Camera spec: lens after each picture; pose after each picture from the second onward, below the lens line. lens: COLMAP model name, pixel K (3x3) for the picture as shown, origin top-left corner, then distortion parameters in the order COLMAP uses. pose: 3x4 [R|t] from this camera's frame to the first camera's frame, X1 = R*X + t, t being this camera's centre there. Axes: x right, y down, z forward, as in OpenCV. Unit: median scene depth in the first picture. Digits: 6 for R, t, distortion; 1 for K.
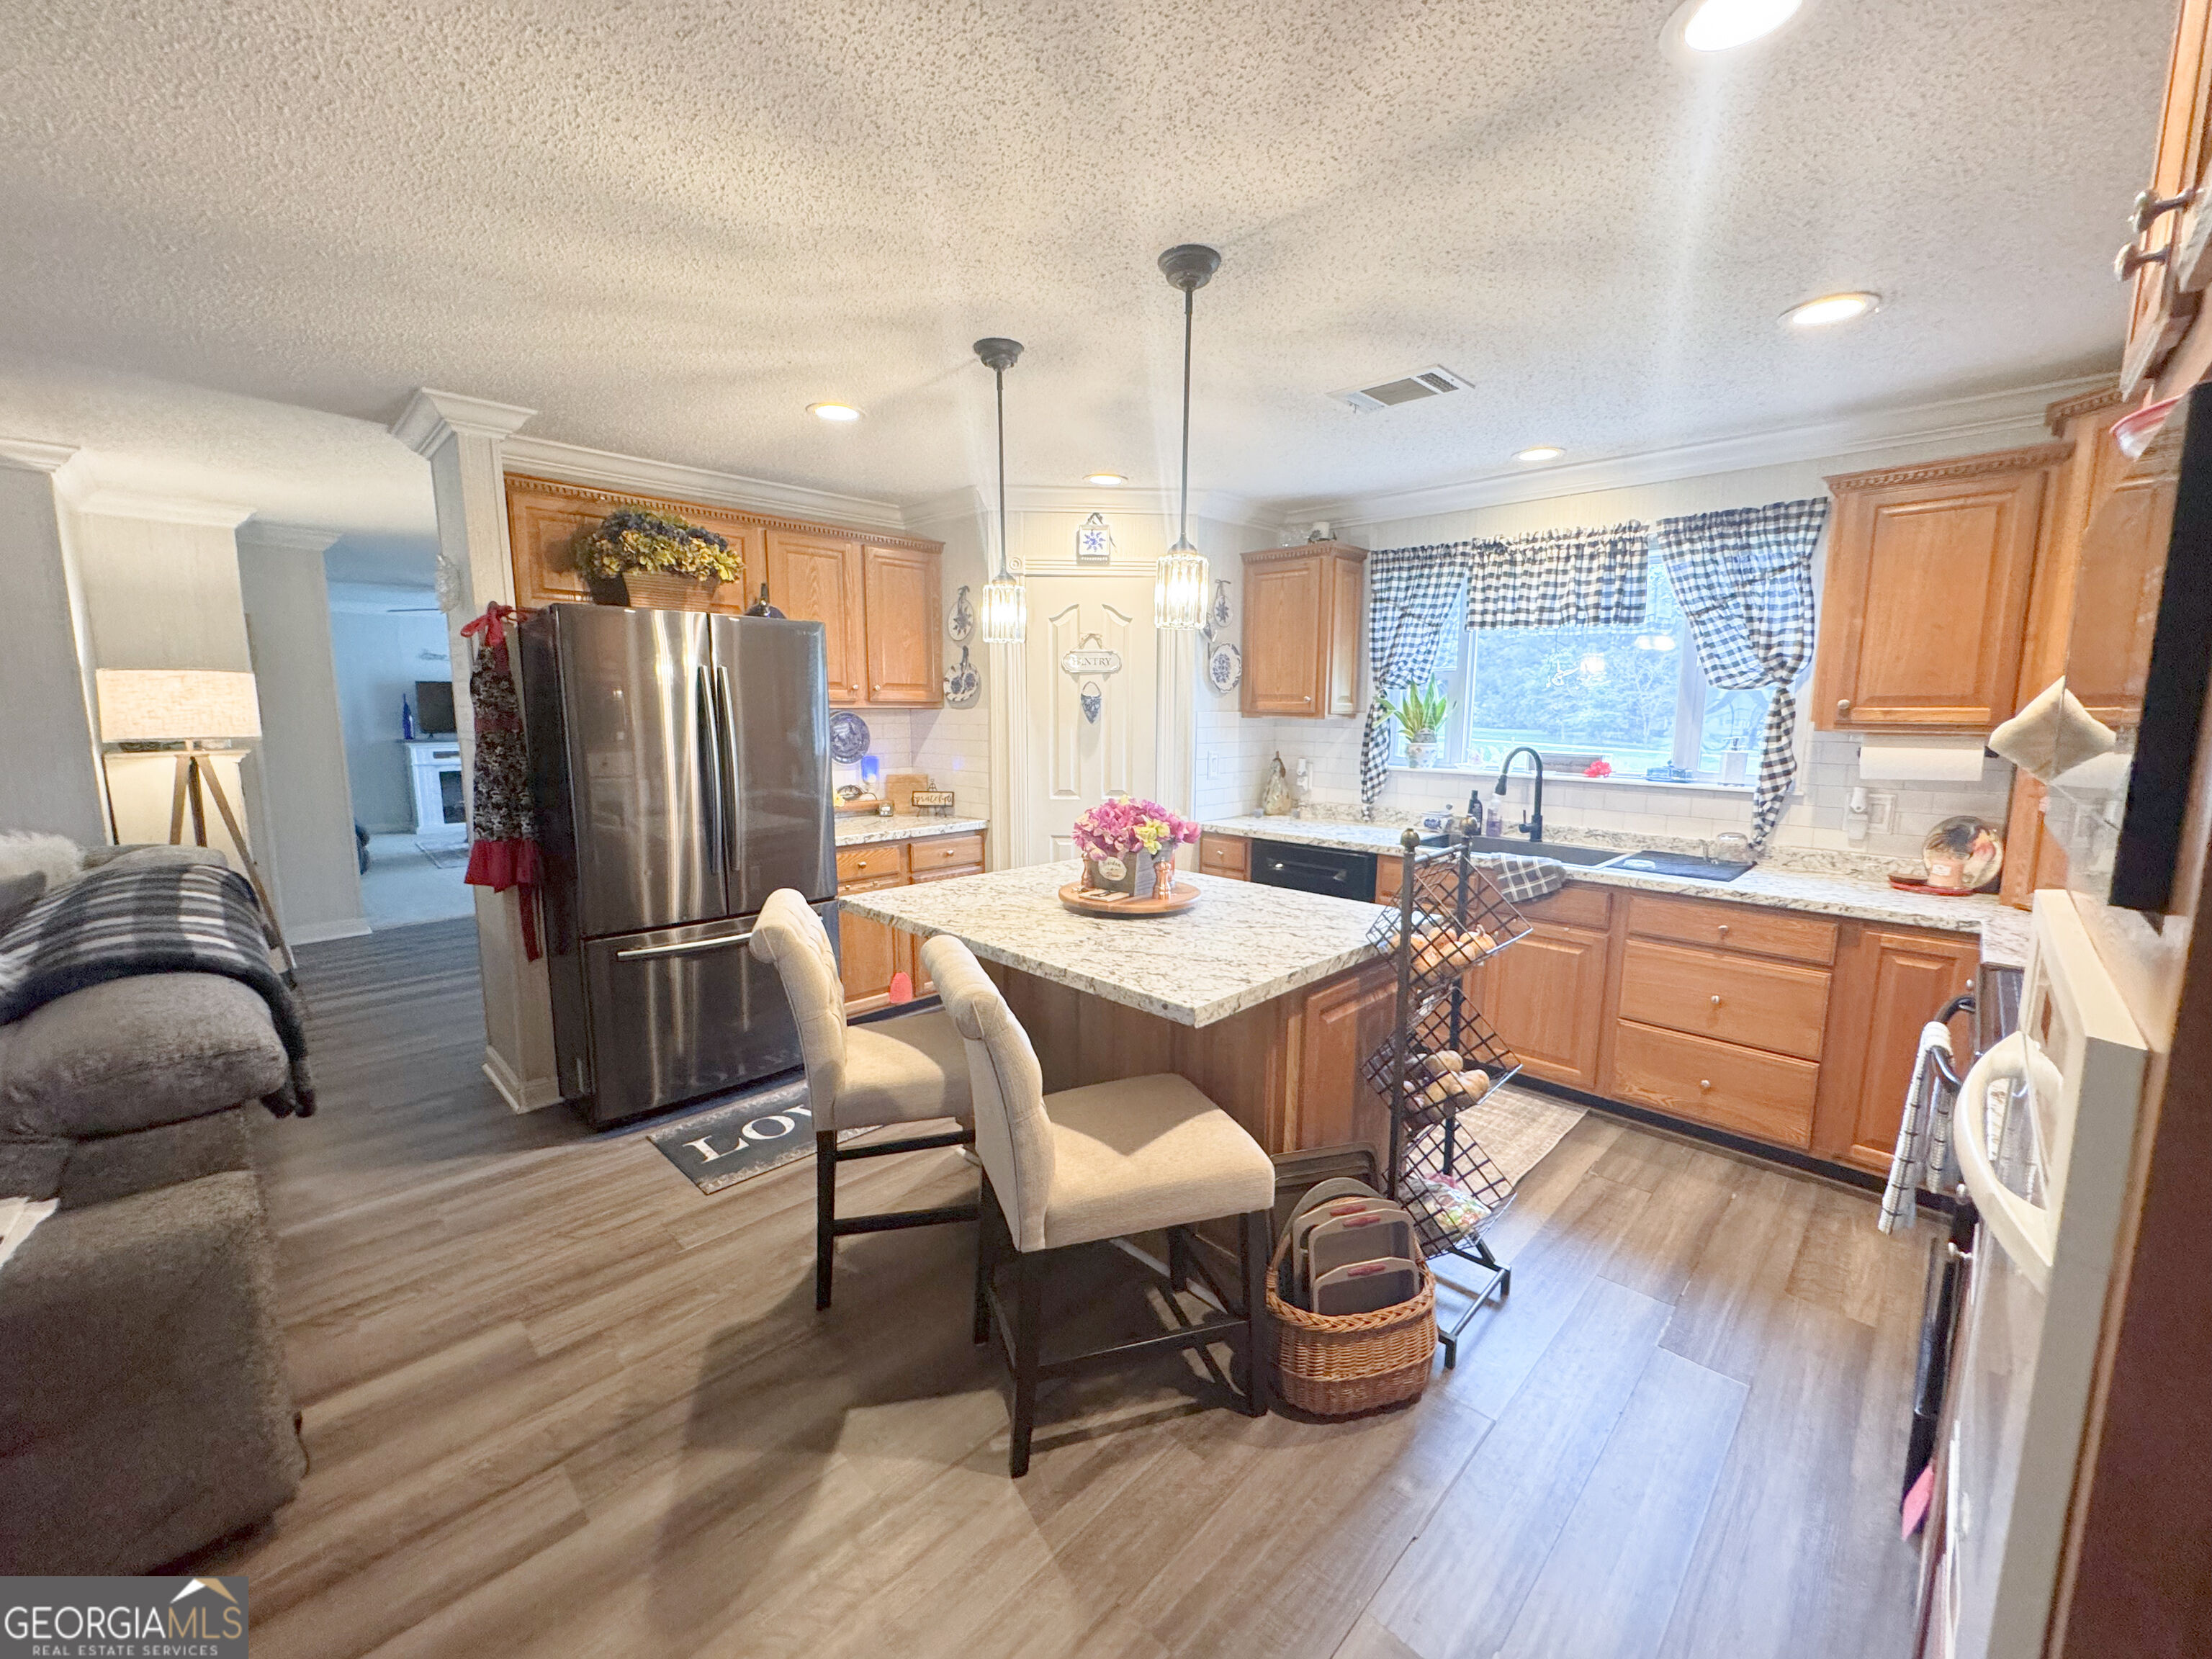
lens RADIAL K [[879.4, 0, 1106.0], [0, 879.4, 829.5], [0, 0, 1]] dist [-0.003315, -0.000485]
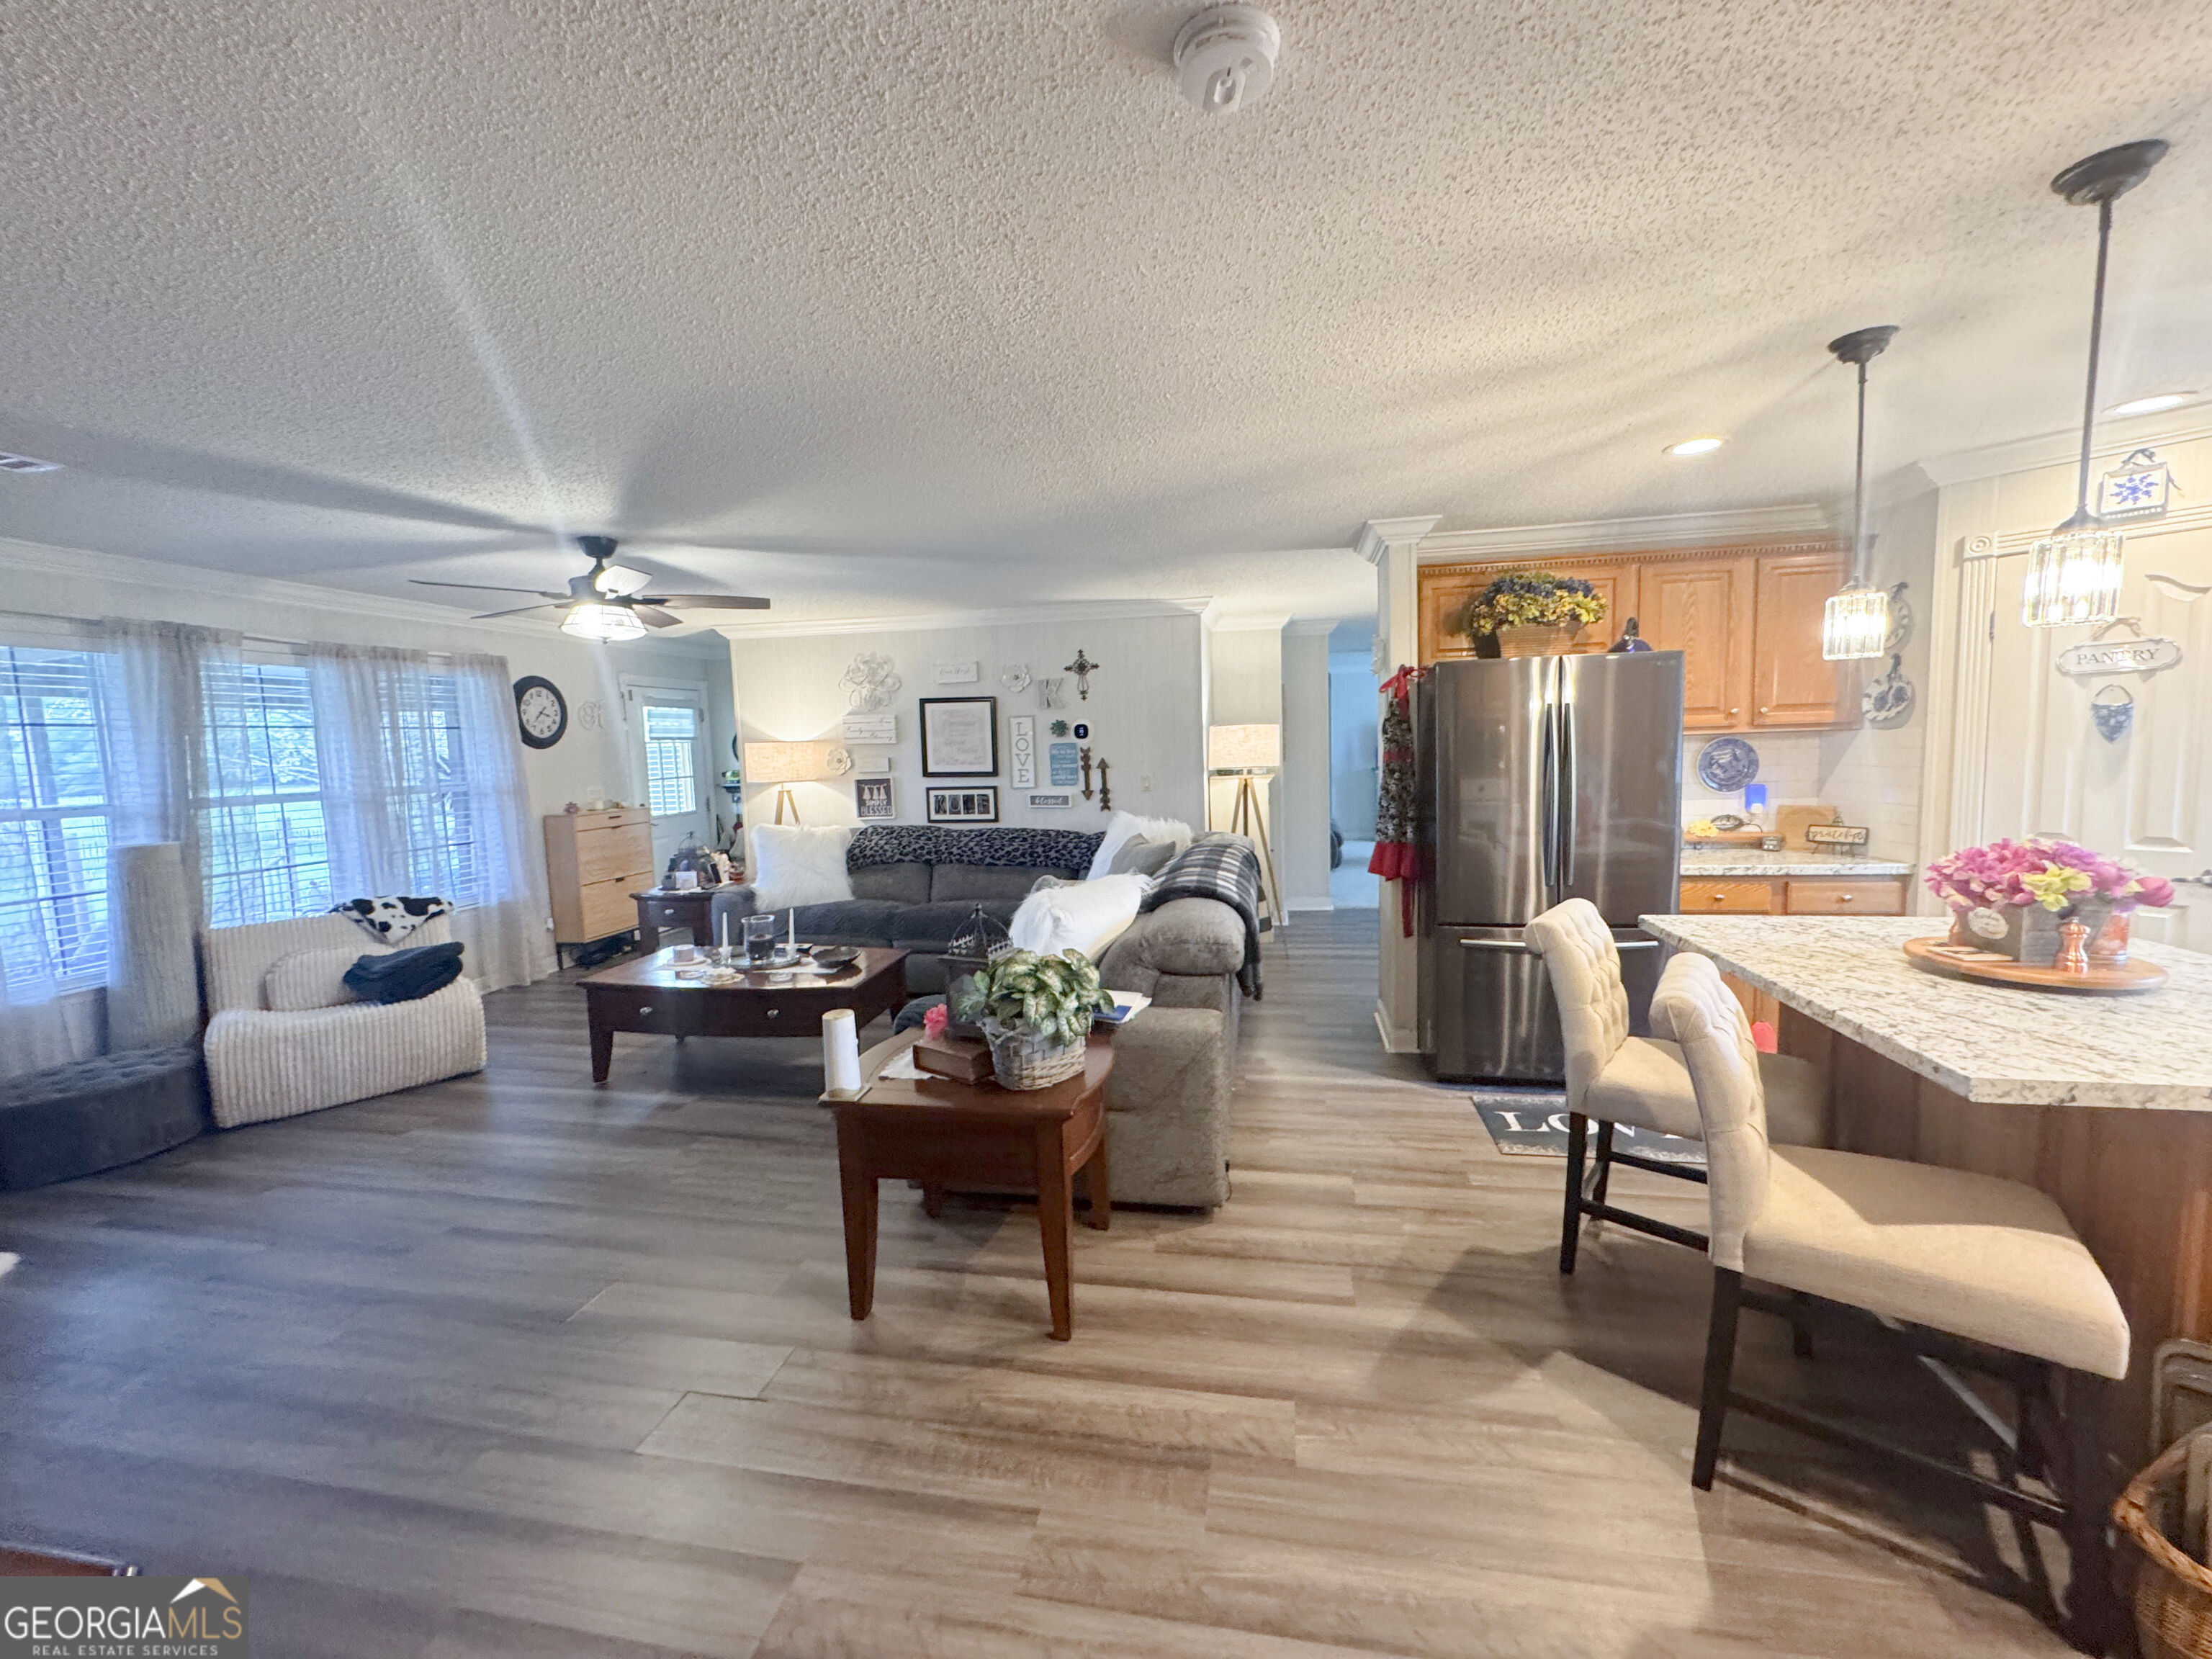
lens RADIAL K [[879.4, 0, 1106.0], [0, 879.4, 829.5], [0, 0, 1]] dist [-0.003315, -0.000485]
pose [[0.549946, 0.055252, -0.833371, 0.186330], [-0.082176, 0.996547, 0.011842, 0.012600], [0.831148, 0.061971, 0.552588, -0.102411]]
